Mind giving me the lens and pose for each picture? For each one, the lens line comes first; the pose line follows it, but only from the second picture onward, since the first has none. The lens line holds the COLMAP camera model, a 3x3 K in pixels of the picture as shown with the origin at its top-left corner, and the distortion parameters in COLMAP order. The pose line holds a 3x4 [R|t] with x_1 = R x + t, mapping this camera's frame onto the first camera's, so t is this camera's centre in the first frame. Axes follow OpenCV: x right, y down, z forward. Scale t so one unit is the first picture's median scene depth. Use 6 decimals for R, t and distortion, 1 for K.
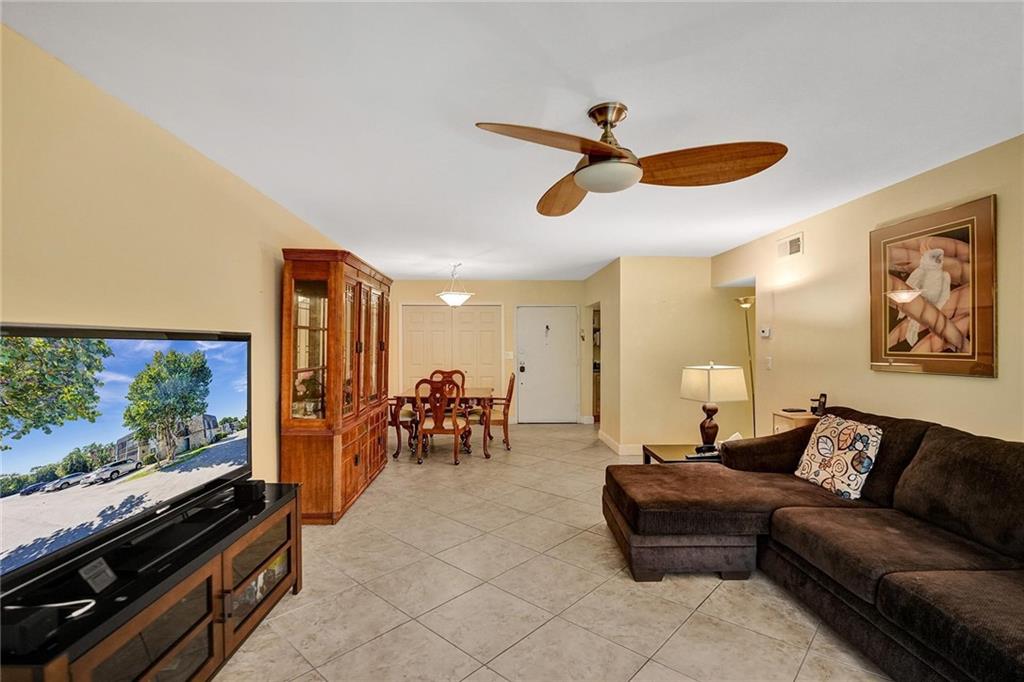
lens RADIAL K [[471.0, 0, 512.0], [0, 471.0, 341.0], [0, 0, 1]] dist [-0.023680, 0.001039]
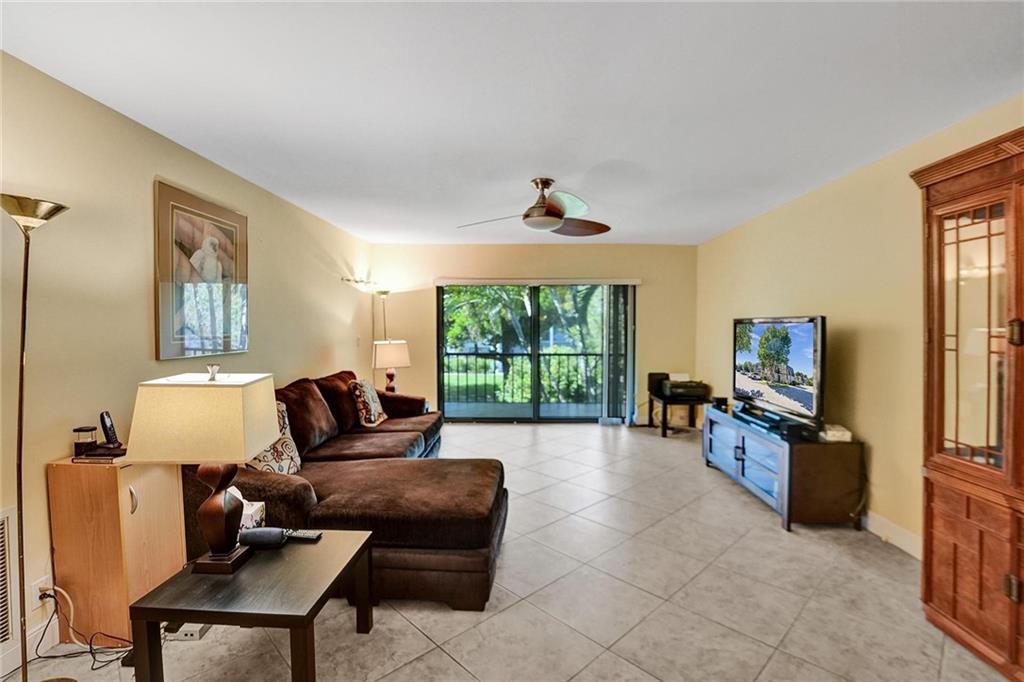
lens RADIAL K [[471.0, 0, 512.0], [0, 471.0, 341.0], [0, 0, 1]] dist [-0.023680, 0.001039]
pose [[-0.998686, 0.005327, 0.050977, 0.255522], [0.006753, 0.999590, 0.027837, 0.022121], [-0.050807, 0.028145, -0.998312, 3.018437]]
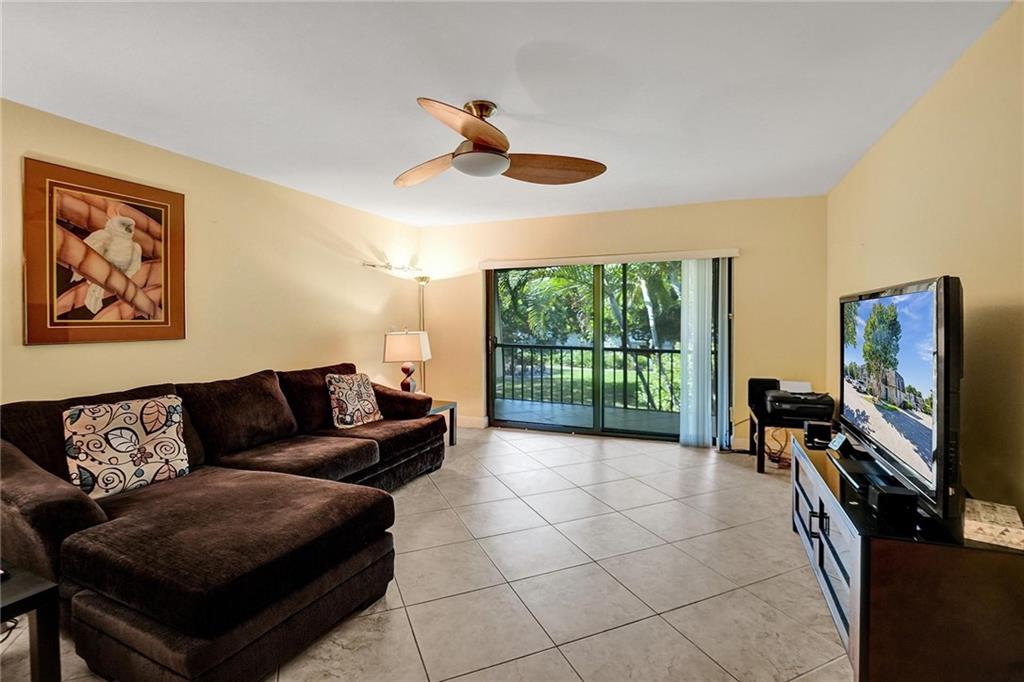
lens RADIAL K [[476.5, 0, 512.5], [0, 476.5, 327.6], [0, 0, 1]] dist [-0.021971, 0.000131]
pose [[-0.914837, 0.003514, 0.403809, -0.393938], [0.007650, 0.999933, 0.008630, 0.058010], [-0.403752, 0.010984, -0.914803, 2.354969]]
